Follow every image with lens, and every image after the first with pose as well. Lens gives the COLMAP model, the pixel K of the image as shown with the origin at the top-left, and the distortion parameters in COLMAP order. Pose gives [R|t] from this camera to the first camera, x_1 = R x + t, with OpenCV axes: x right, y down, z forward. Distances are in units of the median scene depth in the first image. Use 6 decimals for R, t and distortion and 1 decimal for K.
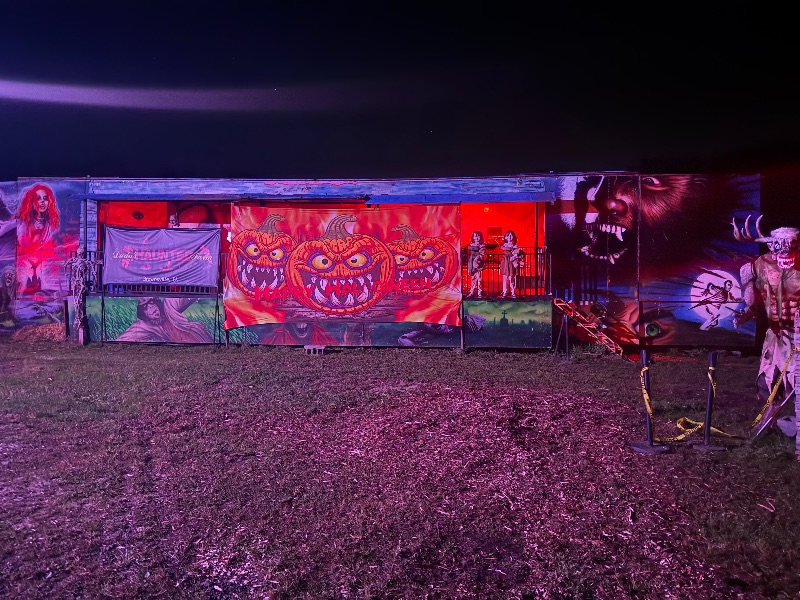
lens RADIAL K [[578.6, 0, 400.0], [0, 578.6, 300.0], [0, 0, 1]] dist [0.079415, -0.119984]
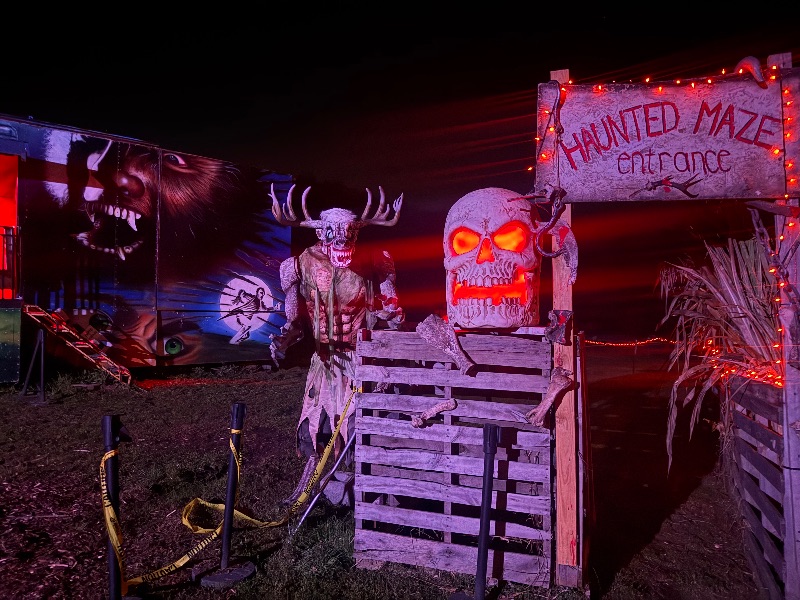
lens RADIAL K [[578.6, 0, 400.0], [0, 578.6, 300.0], [0, 0, 1]] dist [0.079415, -0.119984]
pose [[0.731919, 0.019641, 0.681108, 0.116881], [-0.011649, 0.999799, -0.016313, -0.002505], [-0.681292, 0.004006, 0.732001, 0.213731]]
